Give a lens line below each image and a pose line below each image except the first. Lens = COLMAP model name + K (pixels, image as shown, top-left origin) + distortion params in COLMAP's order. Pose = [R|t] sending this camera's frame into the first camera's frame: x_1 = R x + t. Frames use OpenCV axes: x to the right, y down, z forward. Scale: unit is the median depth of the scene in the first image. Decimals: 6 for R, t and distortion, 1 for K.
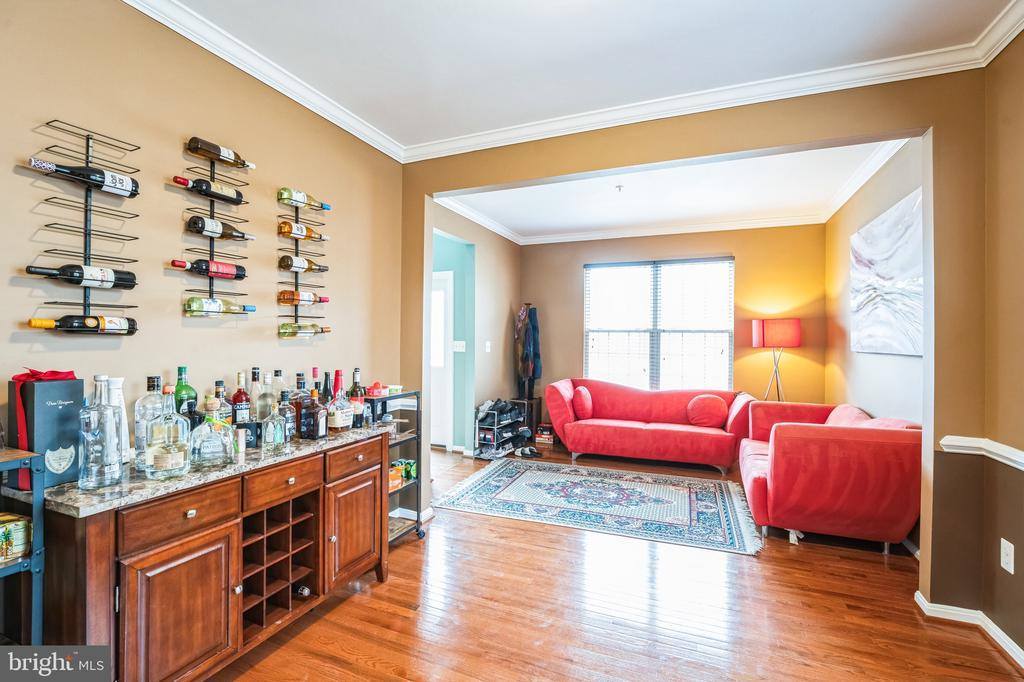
lens RADIAL K [[470.5, 0, 510.2], [0, 470.5, 339.3], [0, 0, 1]] dist [0.000185, -0.000009]
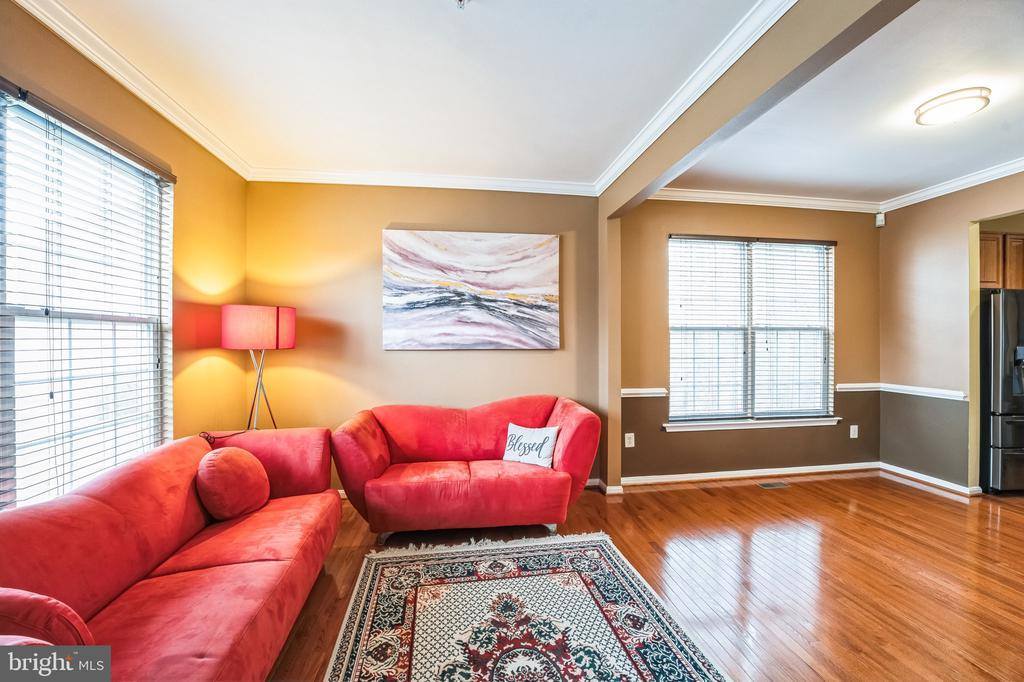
lens RADIAL K [[416.6, 0, 511.8], [0, 416.6, 340.4], [0, 0, 1]] dist [-0.001550, 0.000005]
pose [[-0.515332, -0.005441, 0.856974, -0.162126], [-0.001967, 0.999985, 0.005166, -0.001174], [-0.856989, 0.000977, -0.515335, 1.421190]]
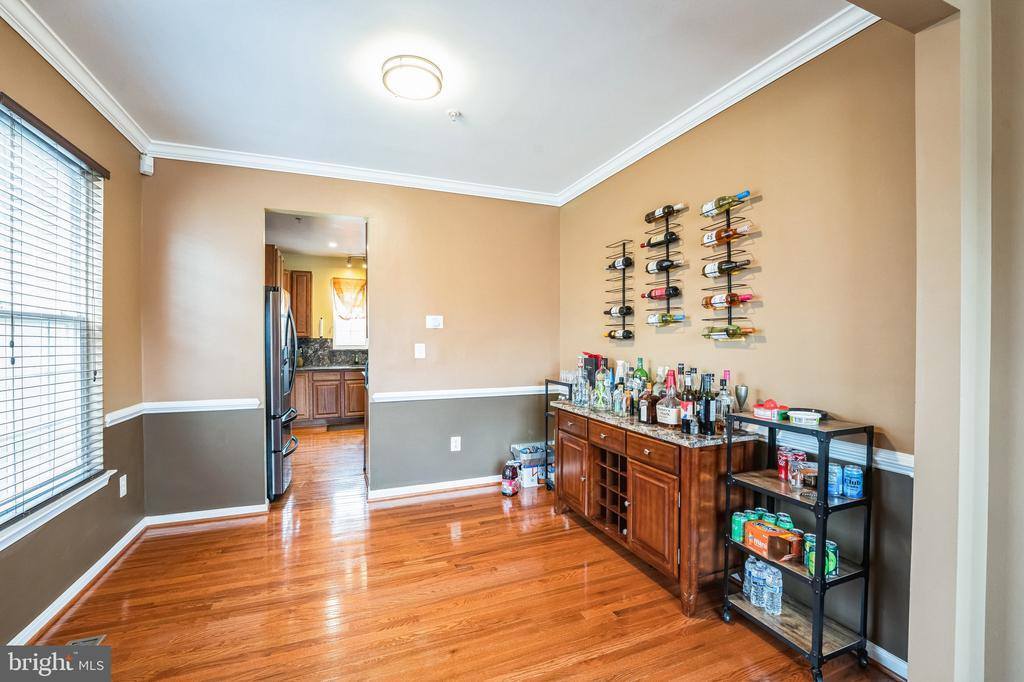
lens RADIAL K [[438.0, 0, 516.7], [0, 438.0, 344.8], [0, 0, 1]] dist [0.002544, 0.000175]
pose [[-0.693971, 0.001044, -0.720002, 0.421545], [-0.004162, 0.999976, 0.005461, 0.003139], [0.719991, 0.006787, -0.693950, 1.030057]]
